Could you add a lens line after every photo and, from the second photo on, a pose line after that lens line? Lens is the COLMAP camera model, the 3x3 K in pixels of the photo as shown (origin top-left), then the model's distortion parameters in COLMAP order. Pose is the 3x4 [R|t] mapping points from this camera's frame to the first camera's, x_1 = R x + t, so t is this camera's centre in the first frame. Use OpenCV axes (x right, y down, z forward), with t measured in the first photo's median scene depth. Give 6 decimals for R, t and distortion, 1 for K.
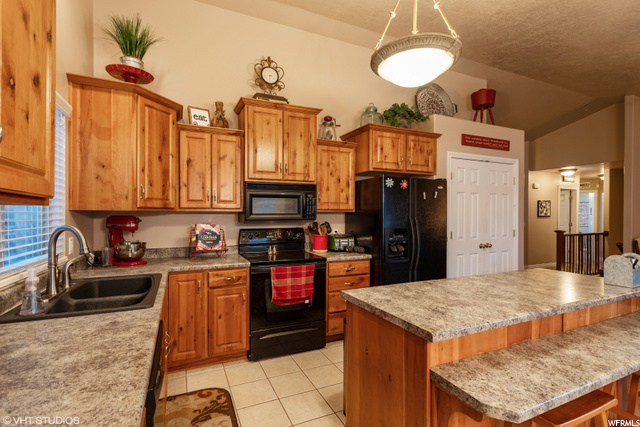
lens RADIAL K [[304.2, 0, 317.8], [0, 304.2, 213.8], [0, 0, 1]] dist [0.000701, 0.001066]
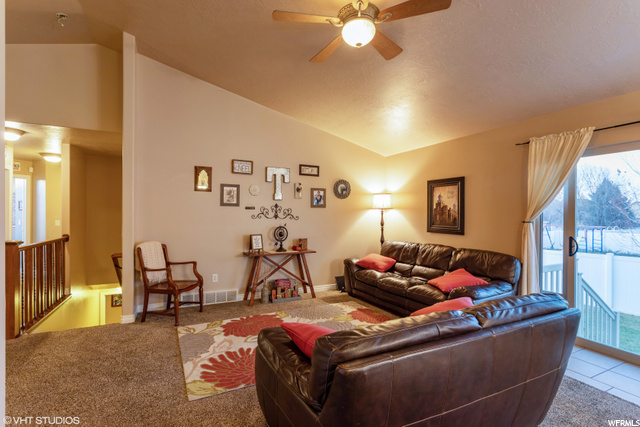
lens RADIAL K [[304.2, 0, 317.8], [0, 304.2, 213.8], [0, 0, 1]] dist [0.000701, 0.001066]
pose [[-0.021980, -0.004944, 0.999746, 0.566851], [-0.007543, 0.999960, 0.004779, 0.006371], [-0.999730, -0.007436, -0.022017, 1.014217]]
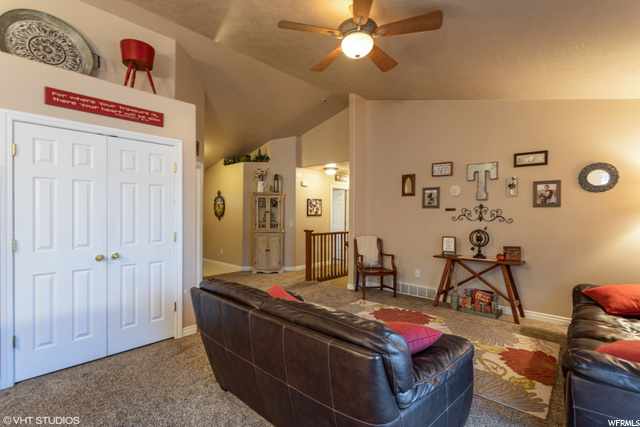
lens RADIAL K [[304.2, 0, 317.8], [0, 304.2, 213.8], [0, 0, 1]] dist [0.000701, 0.001066]
pose [[0.923344, 0.000431, 0.383974, 0.907319], [-0.001085, 0.999998, 0.001486, 0.006380], [-0.383973, -0.001789, 0.923343, 0.215299]]
